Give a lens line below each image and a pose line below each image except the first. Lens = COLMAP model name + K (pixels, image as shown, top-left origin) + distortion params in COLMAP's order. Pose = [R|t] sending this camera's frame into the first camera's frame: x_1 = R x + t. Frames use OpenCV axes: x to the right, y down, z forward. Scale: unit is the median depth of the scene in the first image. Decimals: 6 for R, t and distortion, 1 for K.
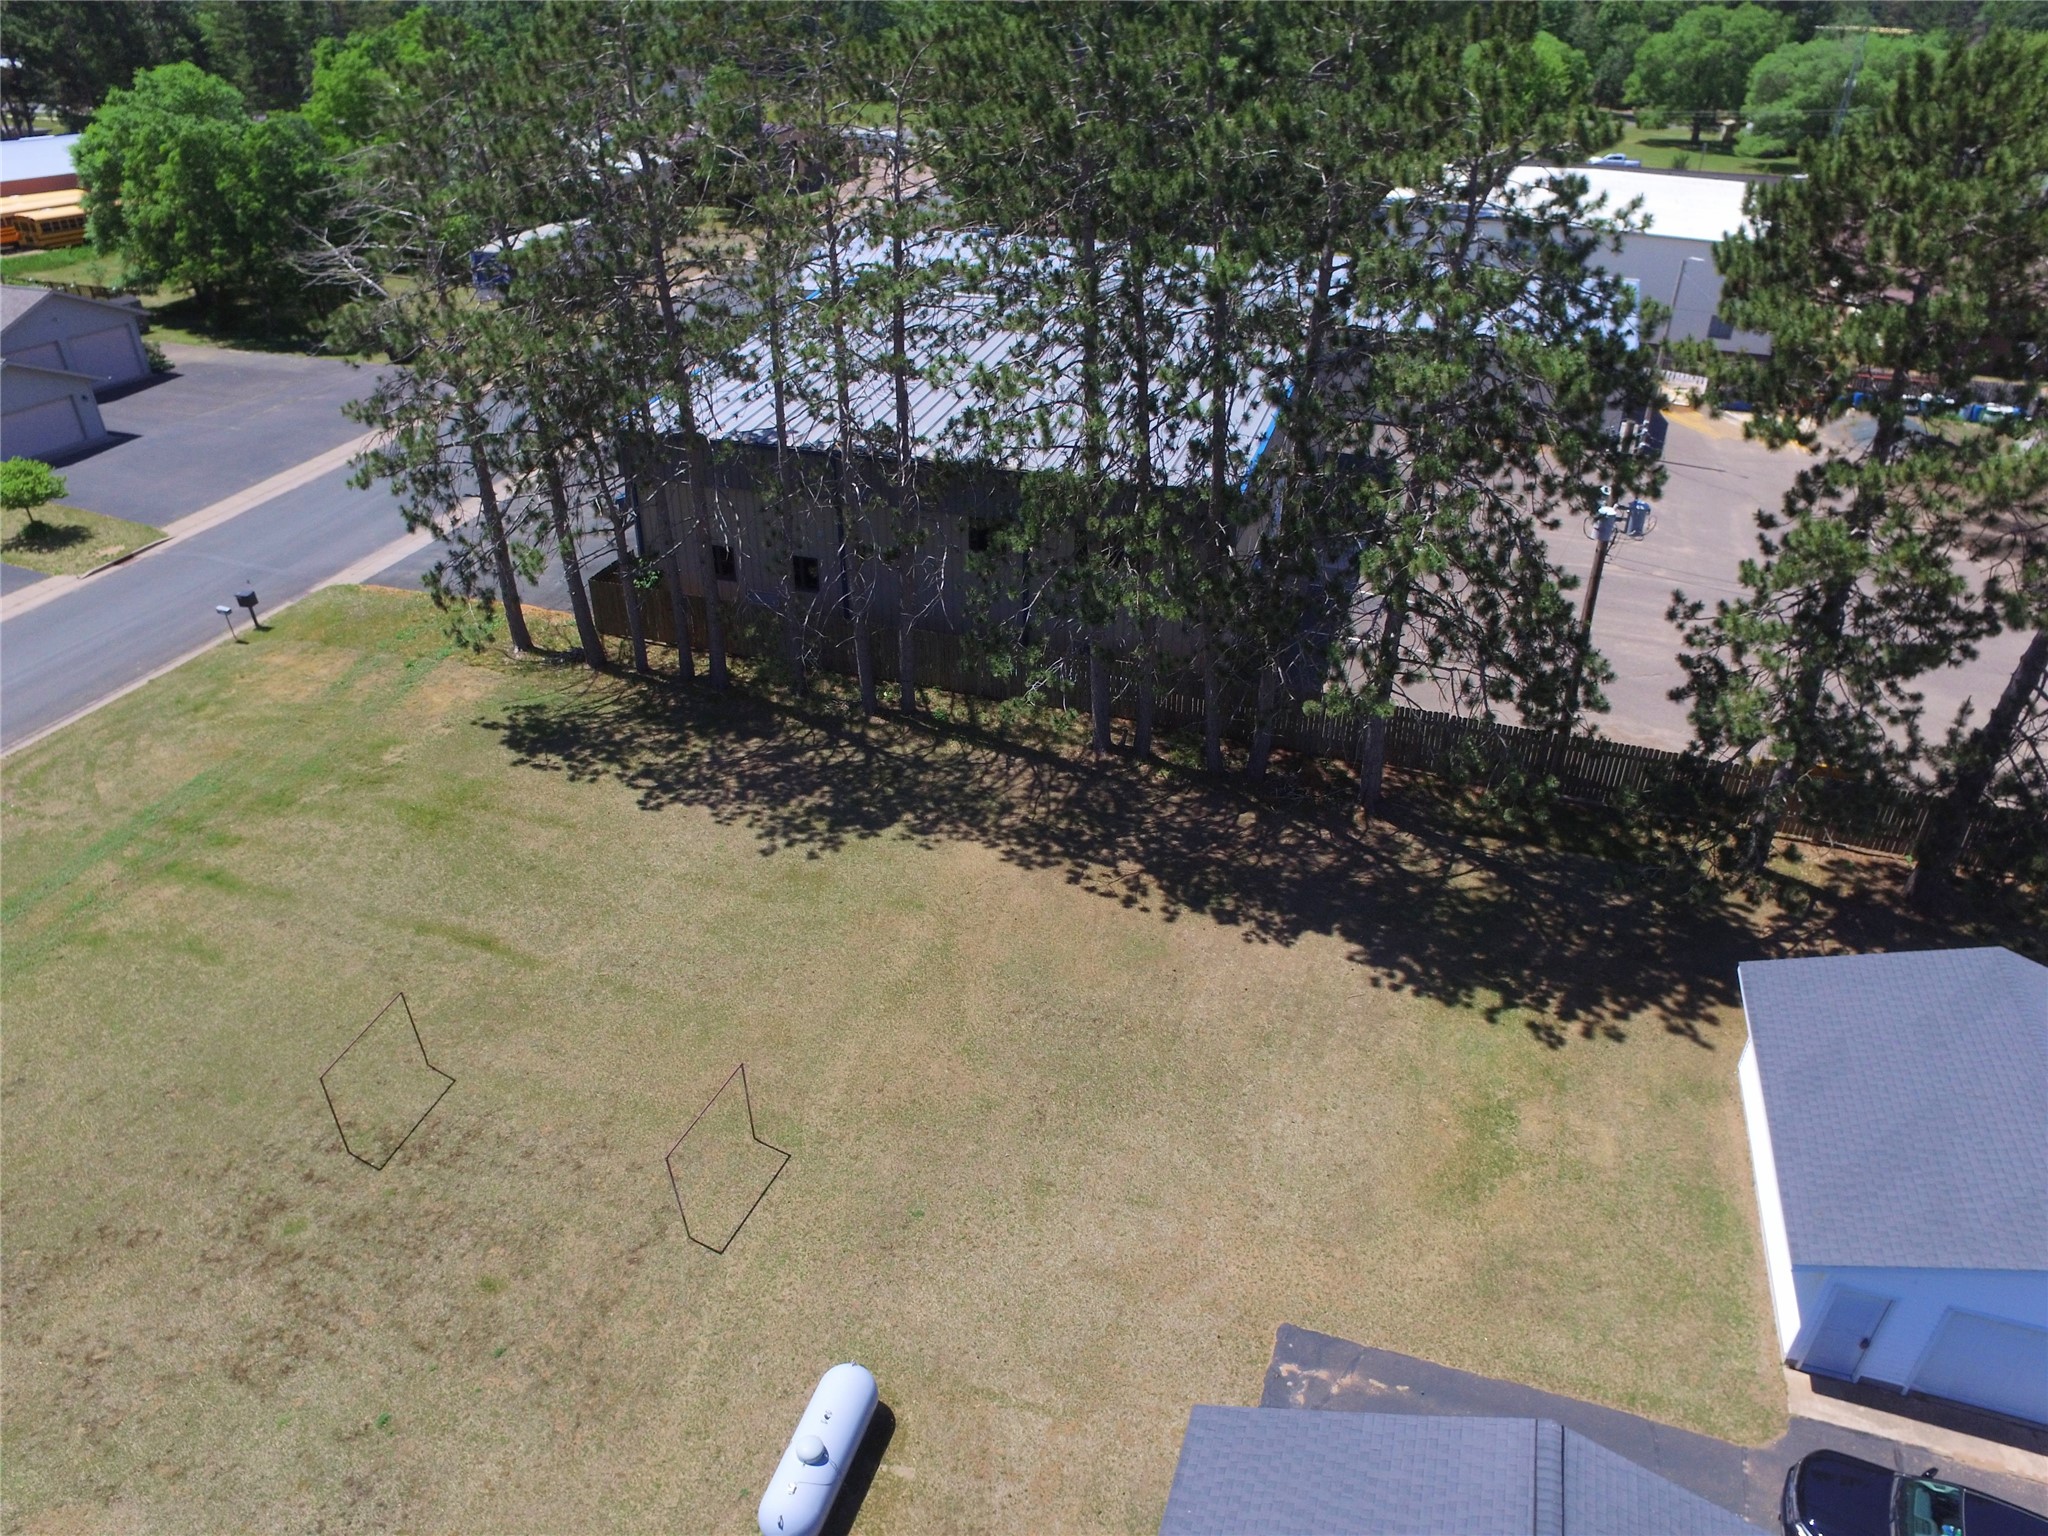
lens RADIAL K [[1373.9, 0, 1010.1], [0, 1373.9, 787.6], [0, 0, 1]] dist [-0.114163, 0.080583]
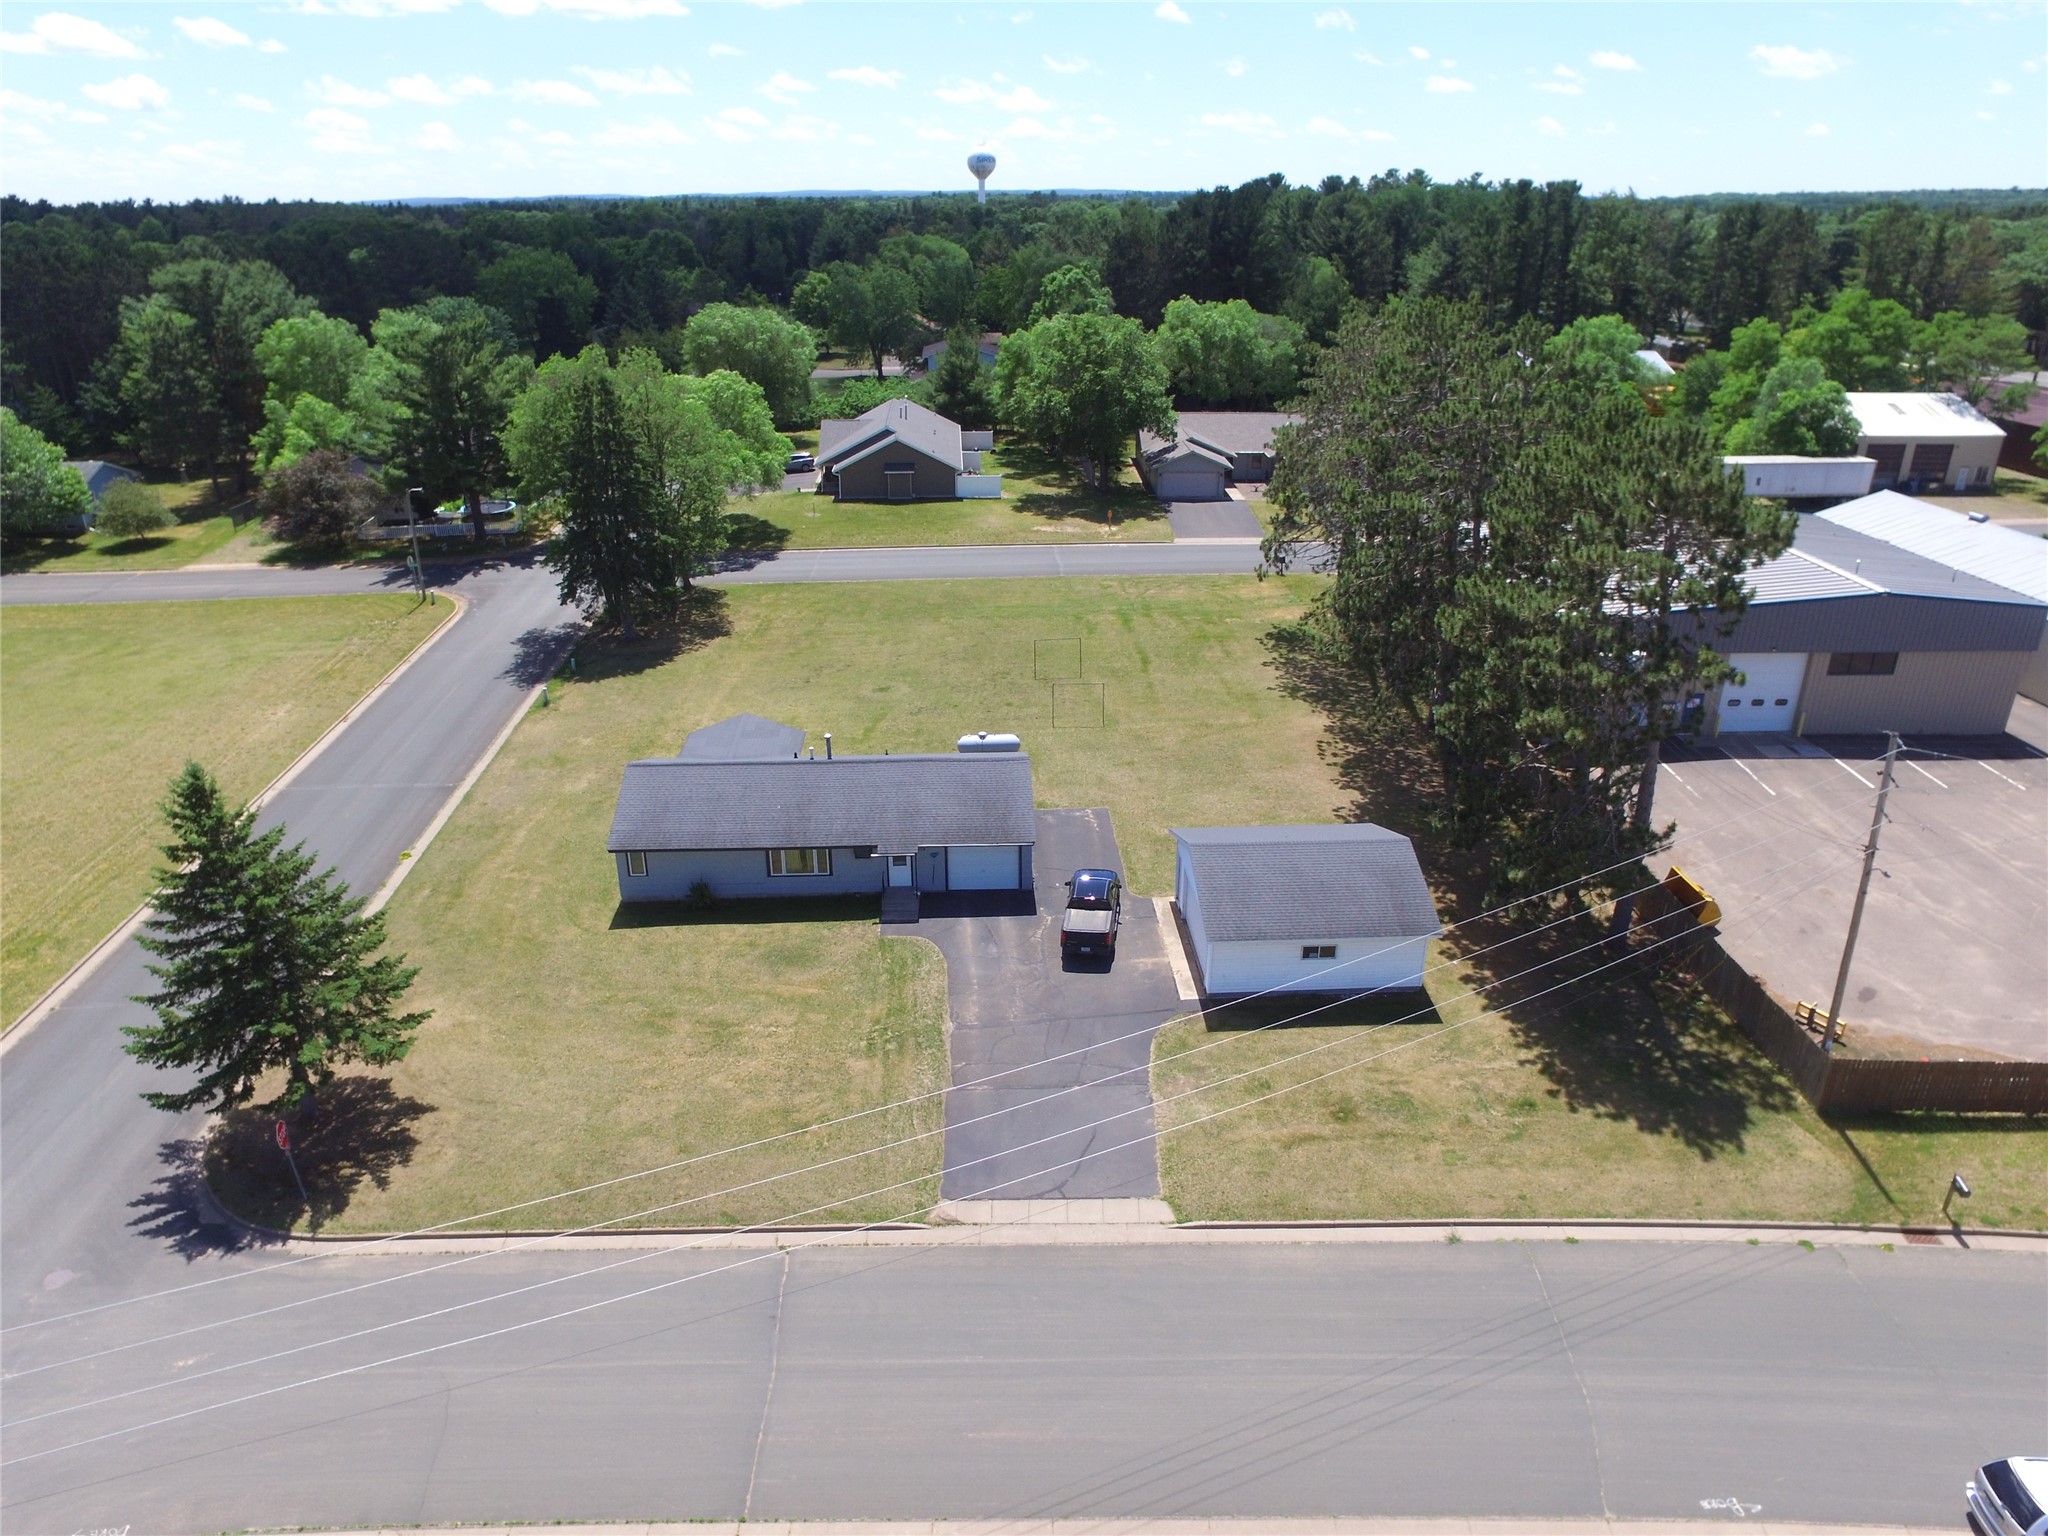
lens RADIAL K [[1373.9, 0, 1048.0], [0, 1373.9, 772.9], [0, 0, 1]] dist [-0.114163, 0.080583]
pose [[0.377758, 0.356483, -0.854528, 1.560941], [-0.478972, 0.865068, 0.149143, 0.003584], [0.792392, 0.352955, 0.497532, -0.281662]]
